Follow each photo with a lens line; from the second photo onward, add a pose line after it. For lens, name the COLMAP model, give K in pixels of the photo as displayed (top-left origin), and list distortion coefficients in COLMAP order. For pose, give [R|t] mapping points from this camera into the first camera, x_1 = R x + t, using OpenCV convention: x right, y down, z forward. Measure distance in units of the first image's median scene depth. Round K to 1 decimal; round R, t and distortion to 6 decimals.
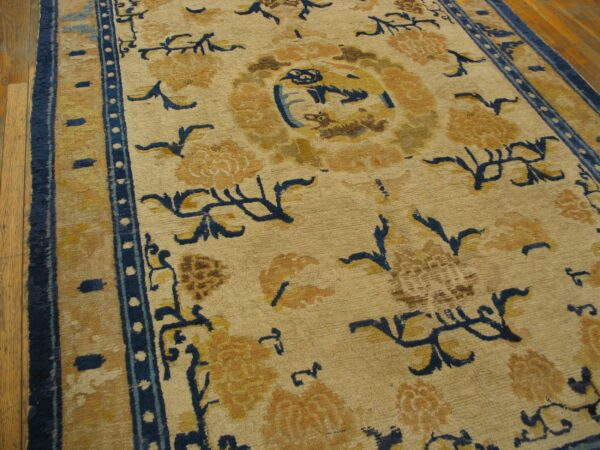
lens RADIAL K [[621.4, 0, 300.7], [0, 621.4, 206.3], [0, 0, 1]] dist [-0.203981, 0.235894]
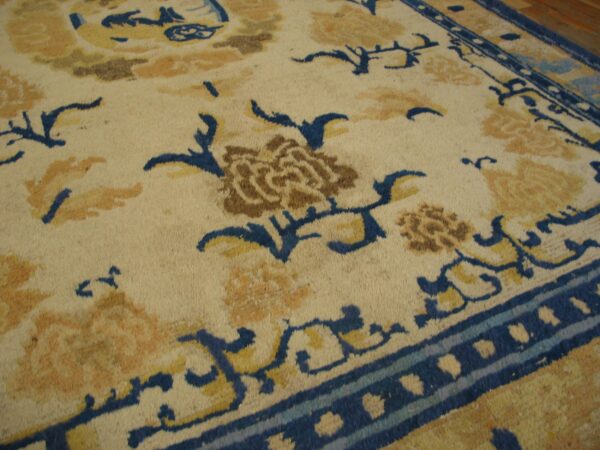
lens RADIAL K [[621.4, 0, 300.7], [0, 621.4, 206.3], [0, 0, 1]] dist [-0.203981, 0.235894]
pose [[-0.970851, 0.052268, -0.233917, 0.060578], [-0.229508, 0.078643, 0.970124, -0.968254], [0.069102, 0.995532, -0.064355, 1.348471]]
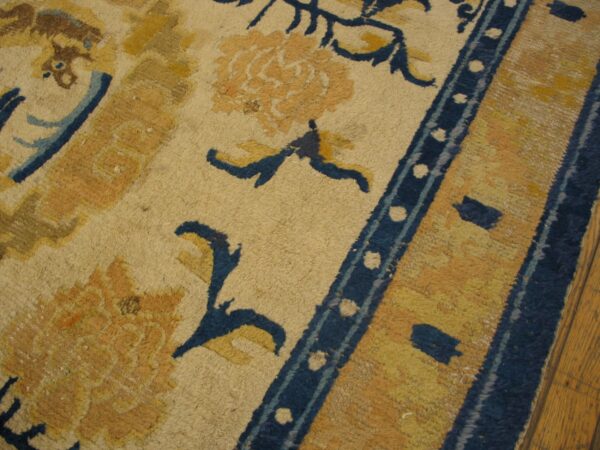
lens RADIAL K [[621.4, 0, 300.7], [0, 621.4, 206.3], [0, 0, 1]] dist [-0.203981, 0.235894]
pose [[-0.709203, -0.622752, 0.330472, -0.369548], [0.510049, -0.129619, 0.850323, -0.498285], [-0.486704, 0.771608, 0.409560, 0.768808]]
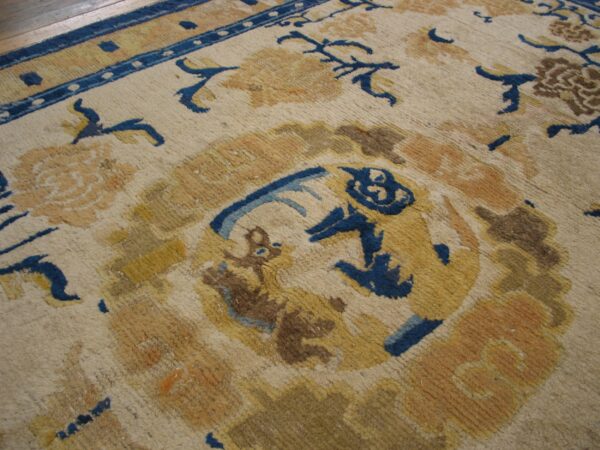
lens RADIAL K [[621.4, 0, 300.7], [0, 621.4, 206.3], [0, 0, 1]] dist [-0.203981, 0.235894]
pose [[0.436813, 0.562840, -0.701716, 0.358996], [-0.636675, 0.744517, 0.200846, -0.281654], [0.635484, 0.359033, 0.683561, 0.675784]]
